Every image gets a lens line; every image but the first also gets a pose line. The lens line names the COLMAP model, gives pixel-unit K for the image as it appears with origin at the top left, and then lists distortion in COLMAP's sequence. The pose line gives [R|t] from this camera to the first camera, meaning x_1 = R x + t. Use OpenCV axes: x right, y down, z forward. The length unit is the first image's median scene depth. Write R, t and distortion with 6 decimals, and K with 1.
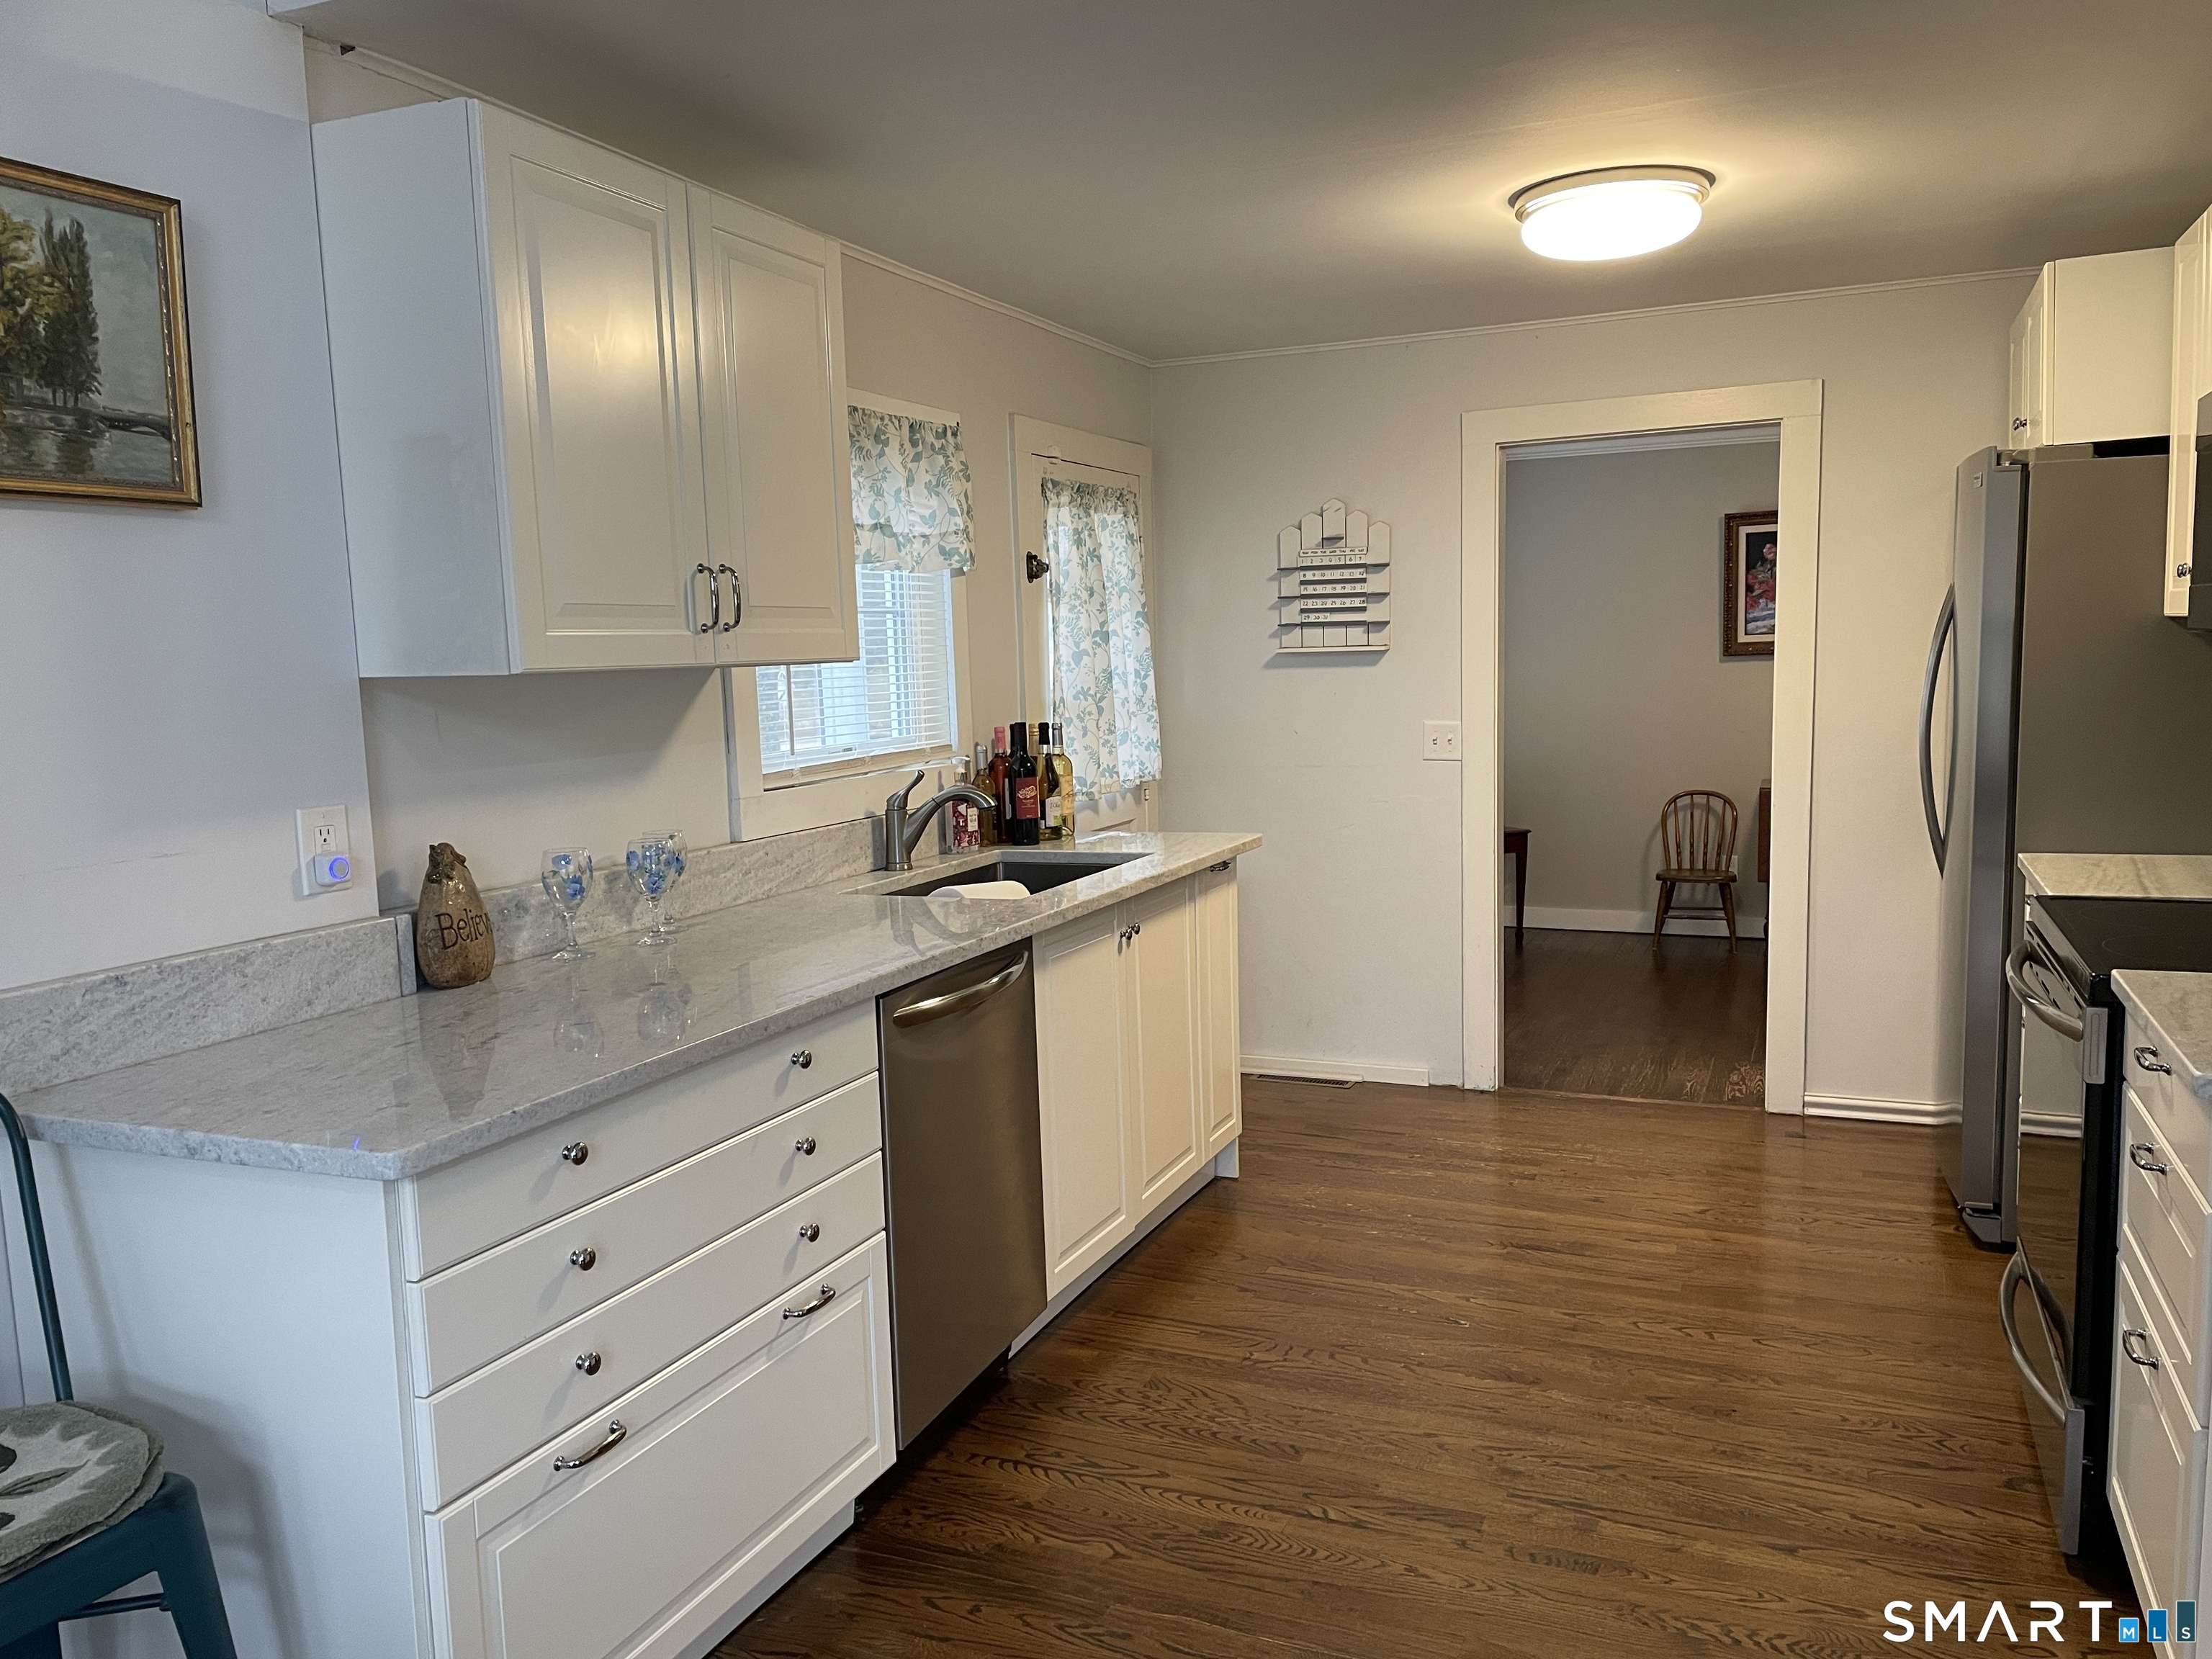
lens RADIAL K [[1659.7, 0, 1115.3], [0, 1659.7, 835.2], [0, 0, 1]] dist [0.092234, -0.097852]
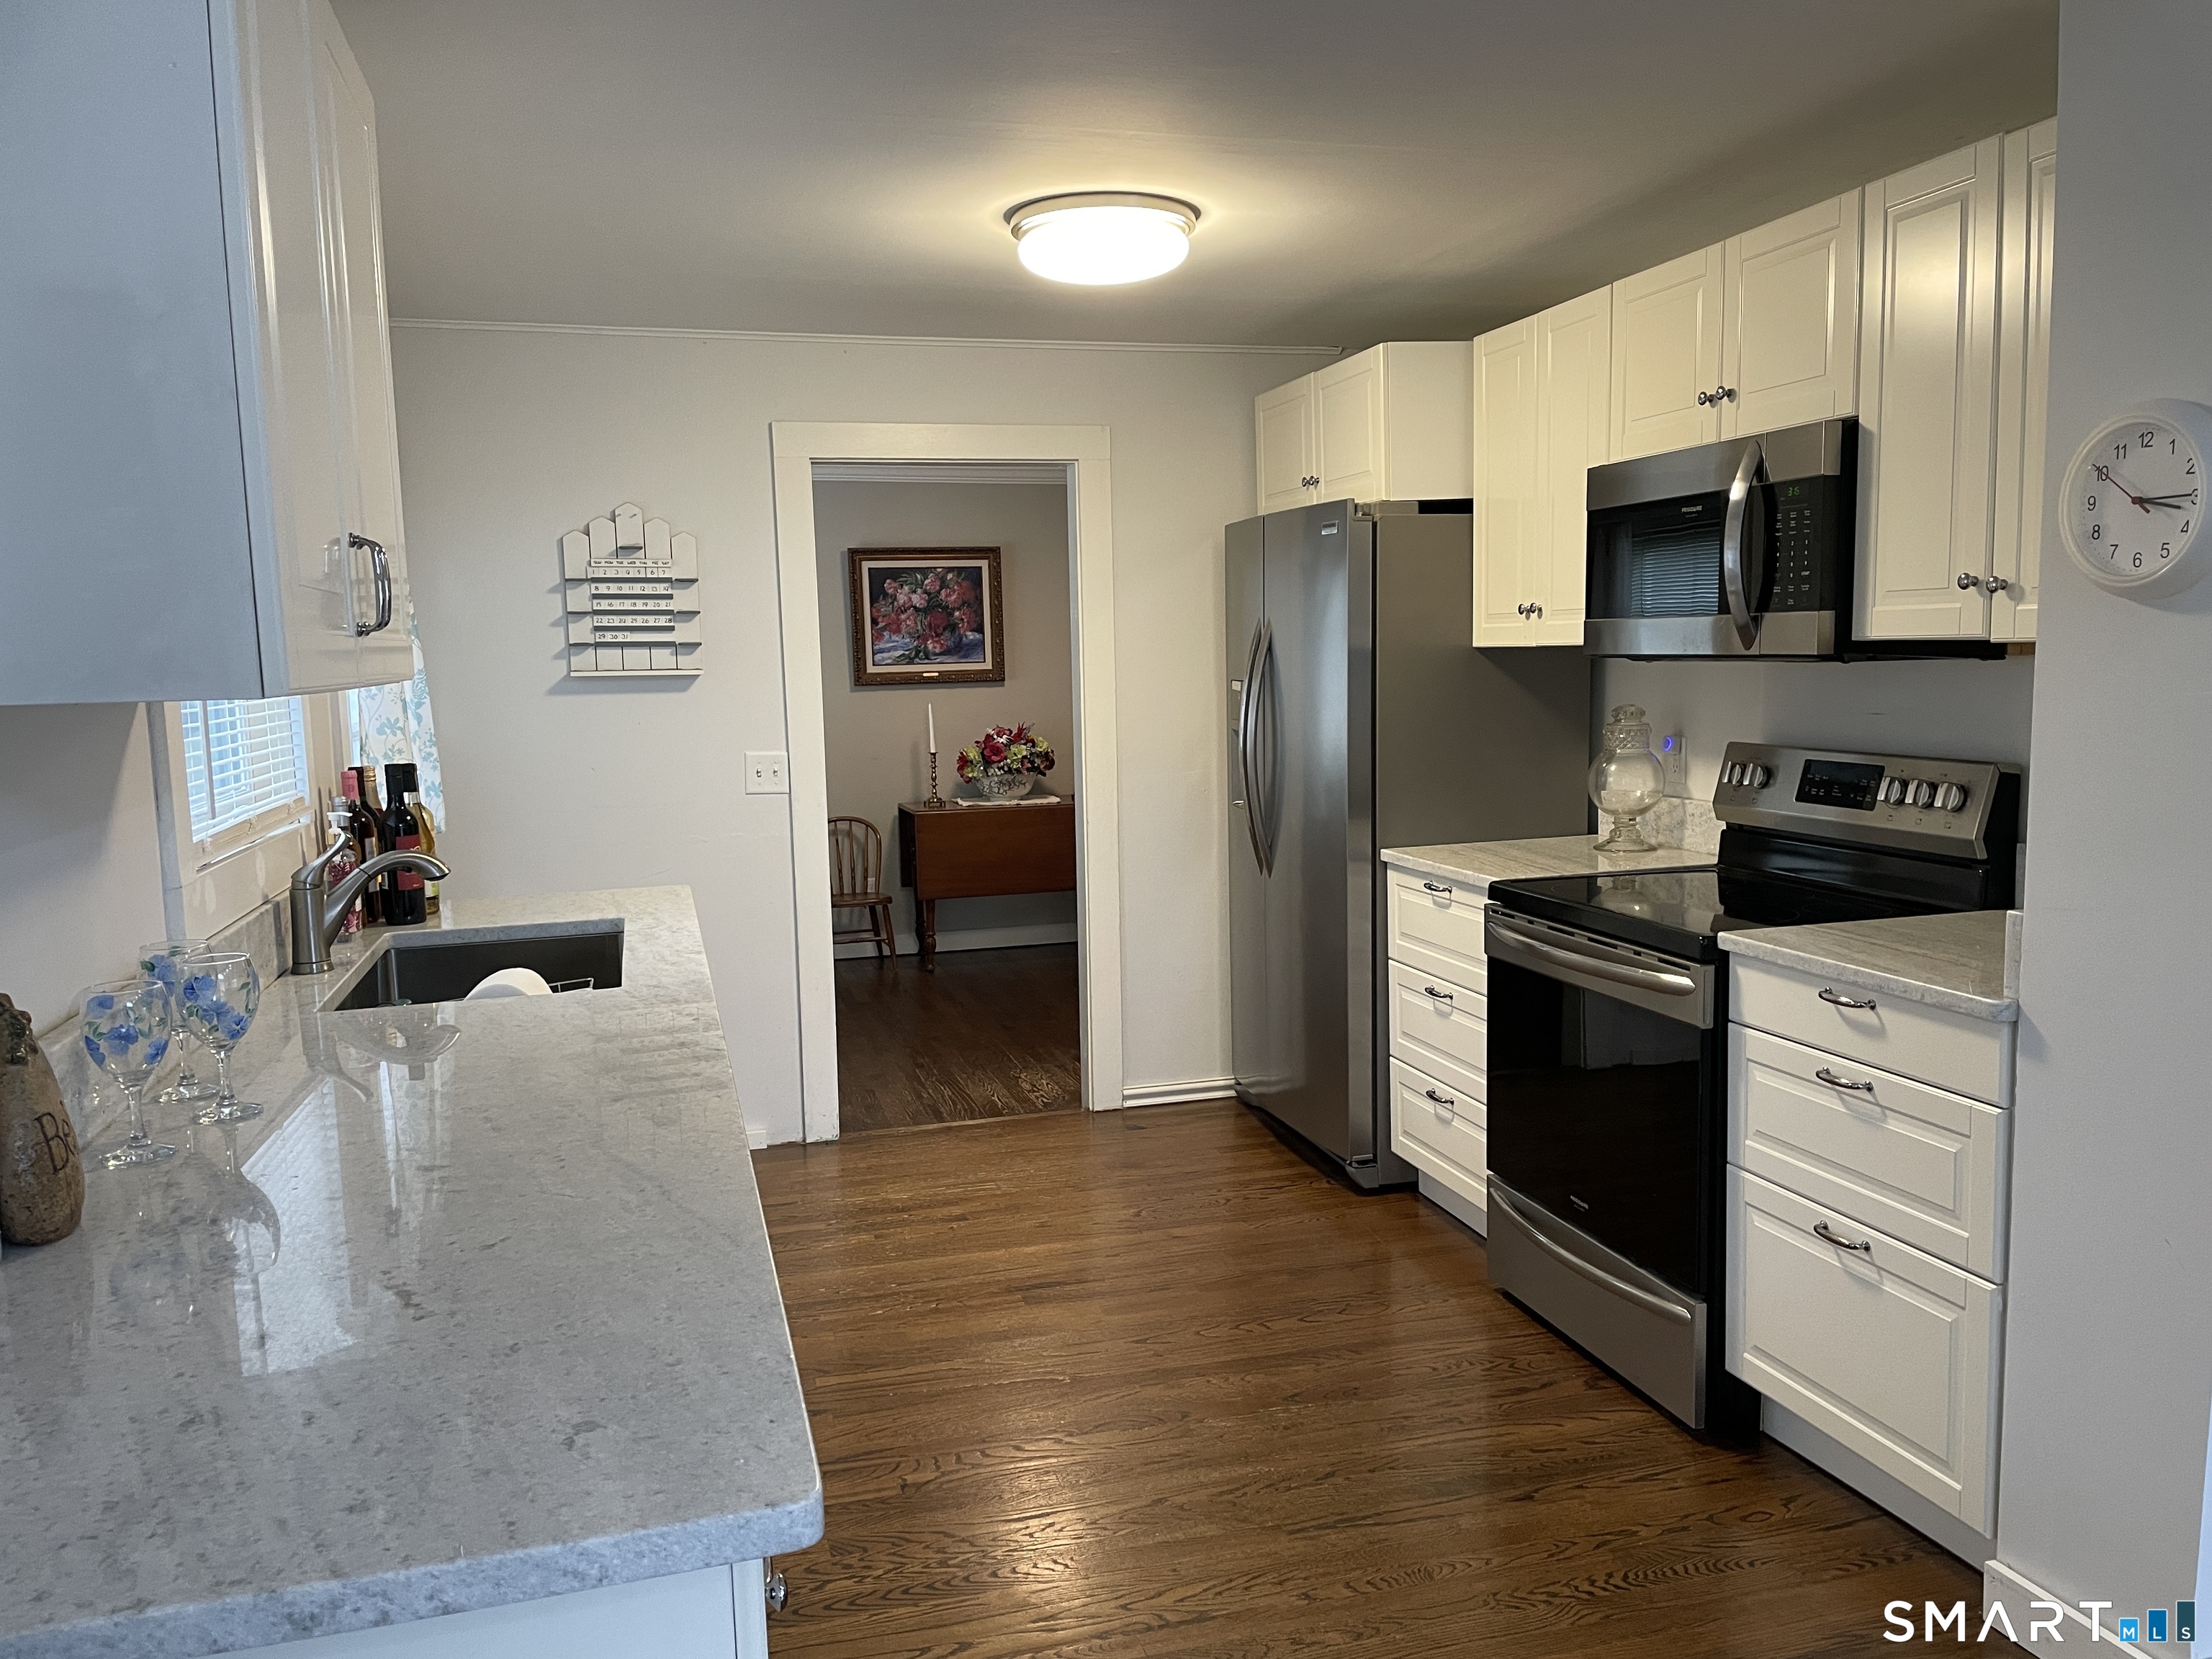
lens RADIAL K [[1659.7, 0, 1116.6], [0, 1659.7, 836.4], [0, 0, 1]] dist [0.092234, -0.097852]
pose [[0.779281, -0.059029, 0.623888, -0.231213], [0.071437, 0.997432, 0.005141, -0.012066], [-0.622590, 0.040563, 0.781497, 0.154498]]
